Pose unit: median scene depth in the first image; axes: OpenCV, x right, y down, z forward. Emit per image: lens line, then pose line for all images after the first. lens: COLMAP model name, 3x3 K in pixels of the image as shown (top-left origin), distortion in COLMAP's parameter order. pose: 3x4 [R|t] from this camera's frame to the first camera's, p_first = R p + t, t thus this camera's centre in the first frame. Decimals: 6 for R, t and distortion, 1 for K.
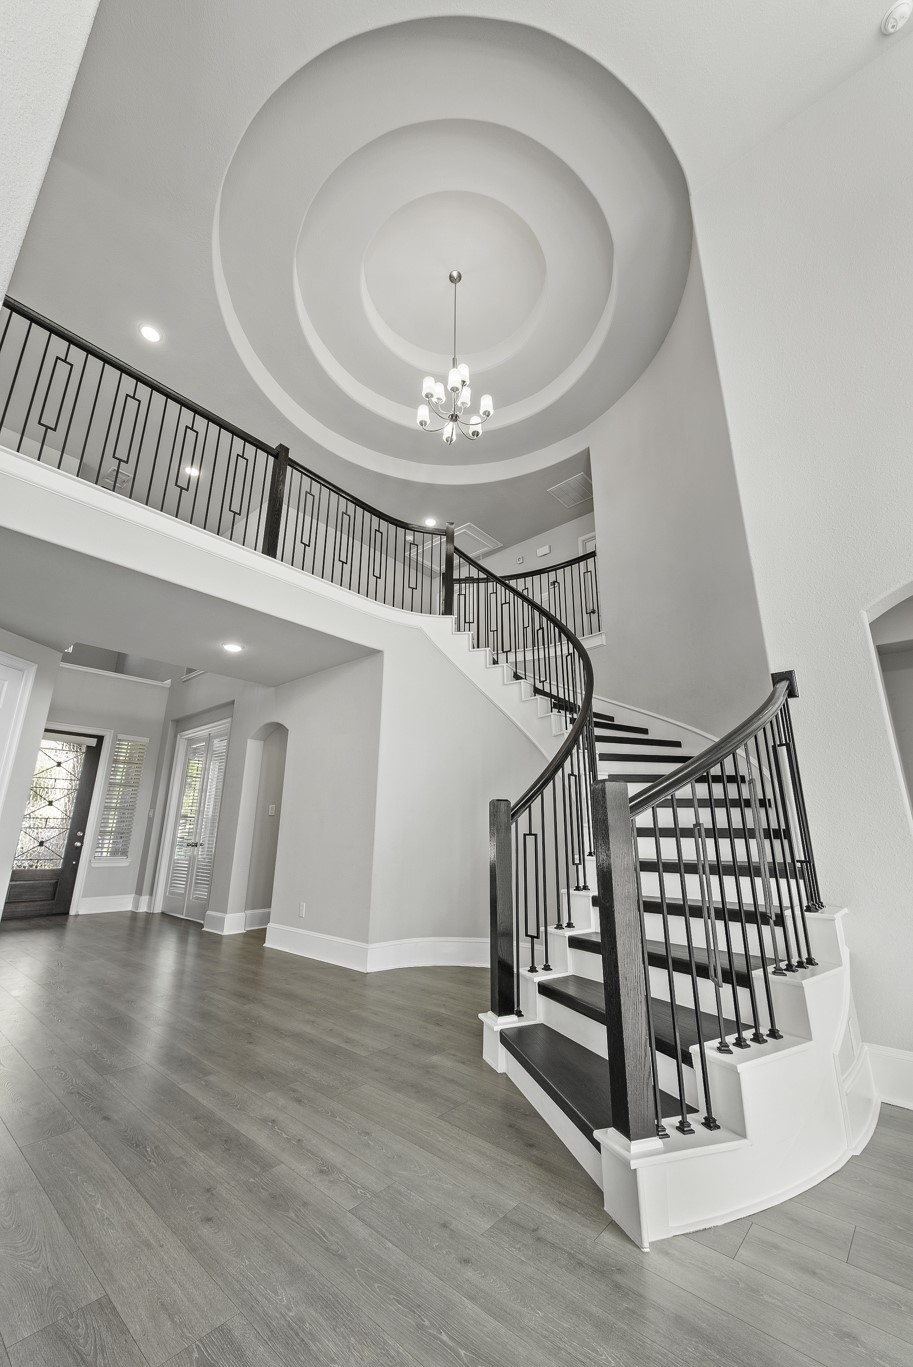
lens RADIAL K [[536.4, 0, 457.0], [0, 536.4, 686.4], [0, 0, 1]] dist [0.014678, -0.004748]
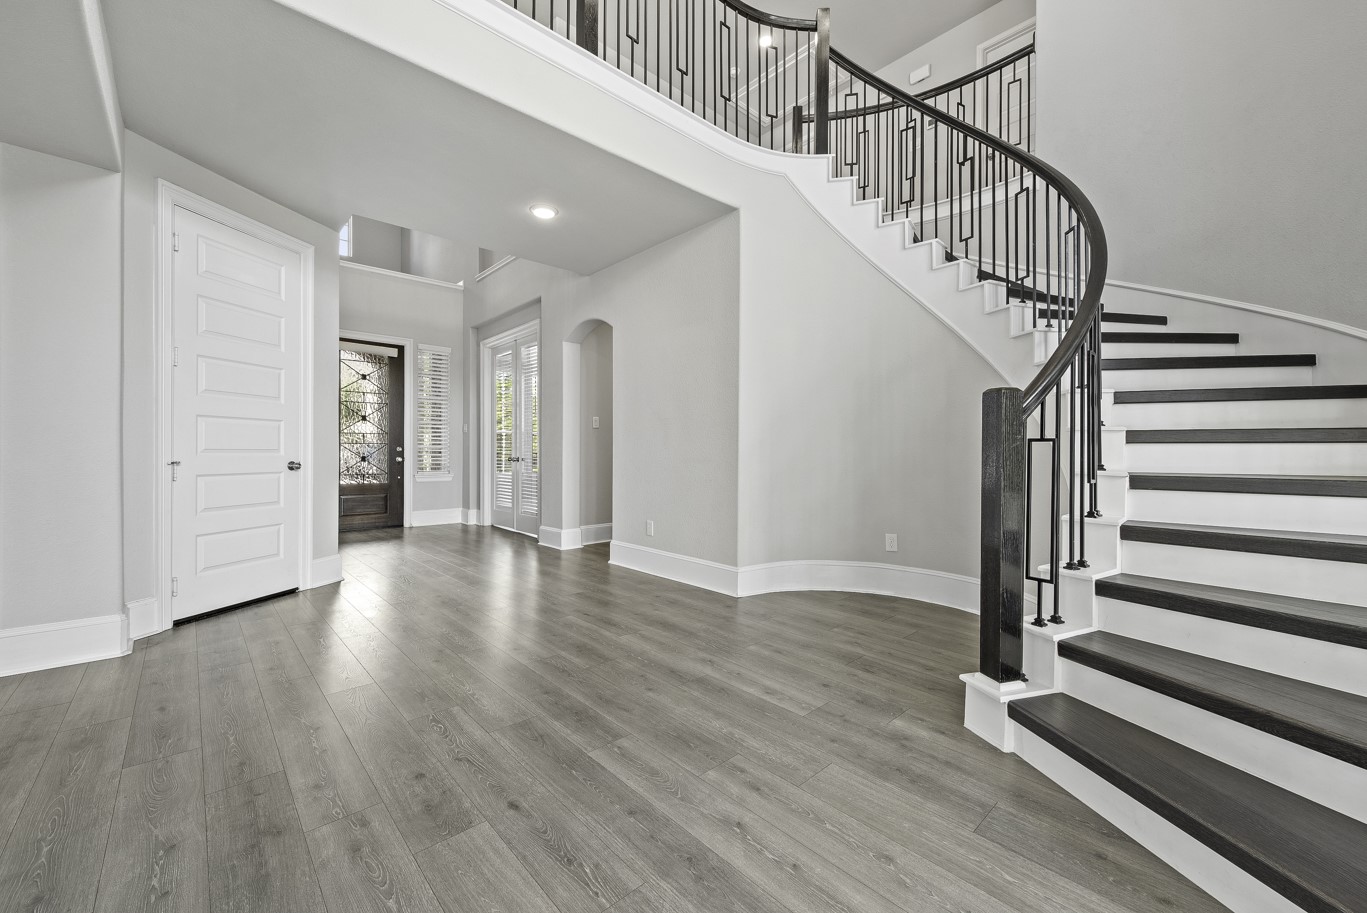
lens RADIAL K [[536.4, 0, 685.1], [0, 536.4, 454.5], [0, 0, 1]] dist [0.014678, -0.004748]
pose [[0.995040, -0.006883, -0.099237, -0.155739], [0.033742, 0.961813, 0.271621, 0.063492], [0.093578, -0.273622, 0.957274, 0.205819]]
